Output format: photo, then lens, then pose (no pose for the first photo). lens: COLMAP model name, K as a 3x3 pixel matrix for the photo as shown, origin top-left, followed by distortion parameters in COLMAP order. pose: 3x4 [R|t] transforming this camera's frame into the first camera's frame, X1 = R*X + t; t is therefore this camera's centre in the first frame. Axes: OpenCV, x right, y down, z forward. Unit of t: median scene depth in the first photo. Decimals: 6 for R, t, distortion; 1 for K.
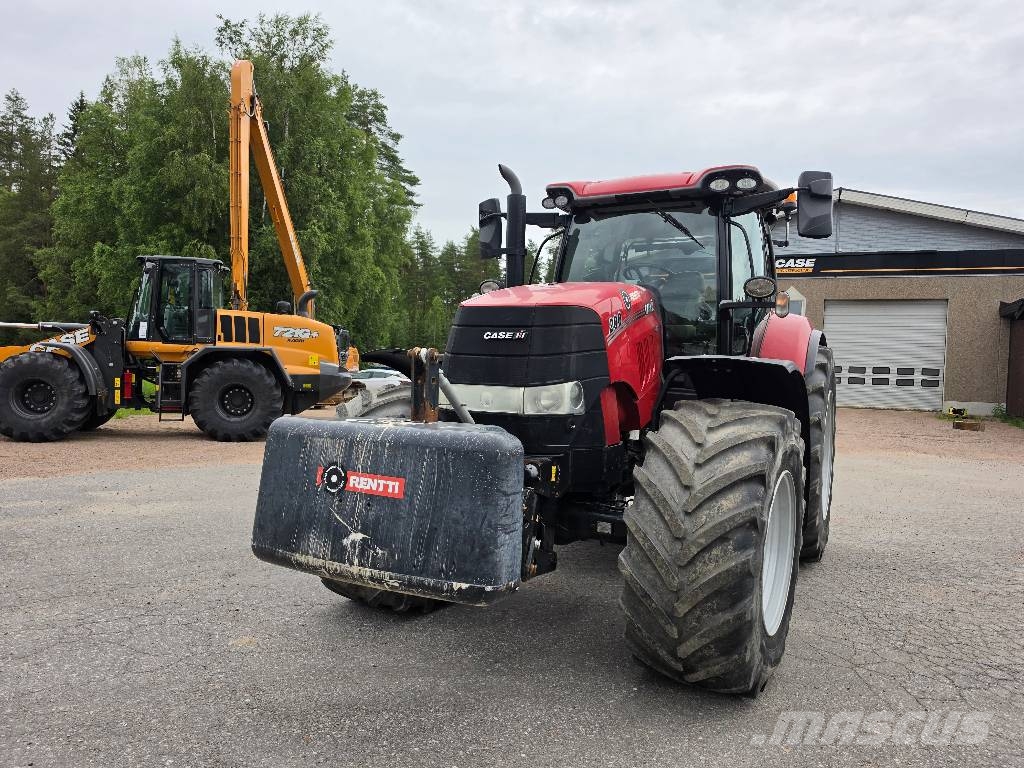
lens RADIAL K [[714.9, 0, 525.5], [0, 714.9, 379.8], [0, 0, 1]] dist [0.078627, -0.106425]
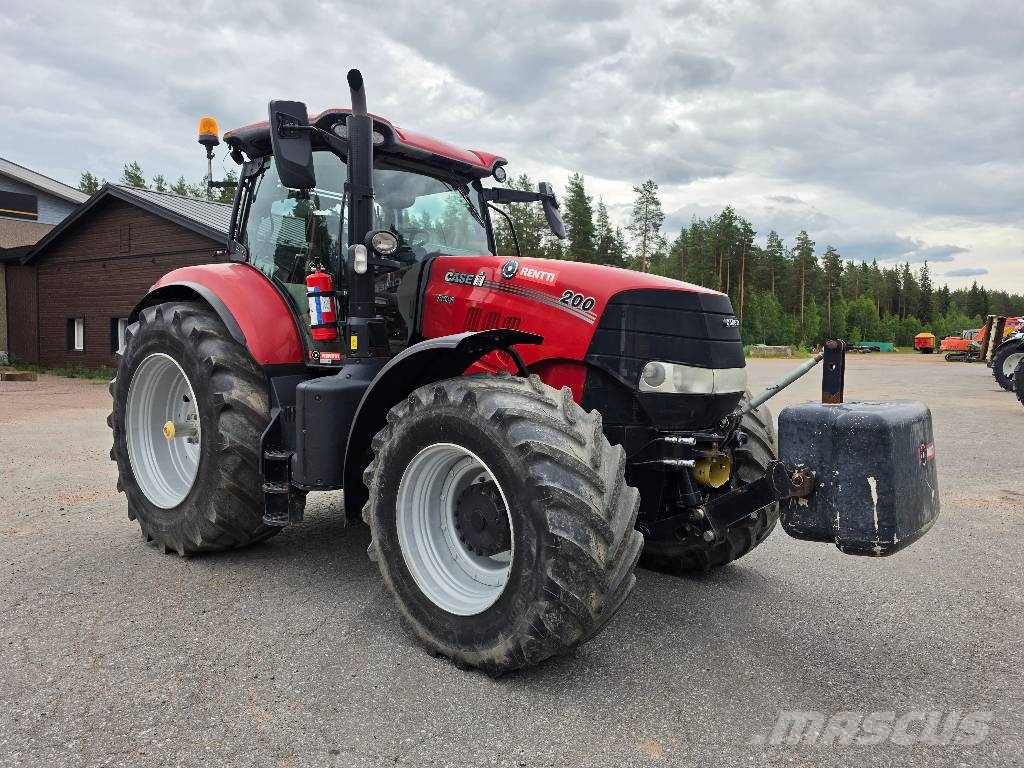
lens RADIAL K [[716.8, 0, 517.1], [0, 716.8, 373.4], [0, 0, 1]] dist [0.082924, -0.109385]
pose [[0.206488, -0.077073, 0.975409, -0.211556], [0.006960, 0.996983, 0.077304, -0.012622], [-0.978424, -0.009173, 0.206401, 0.190864]]
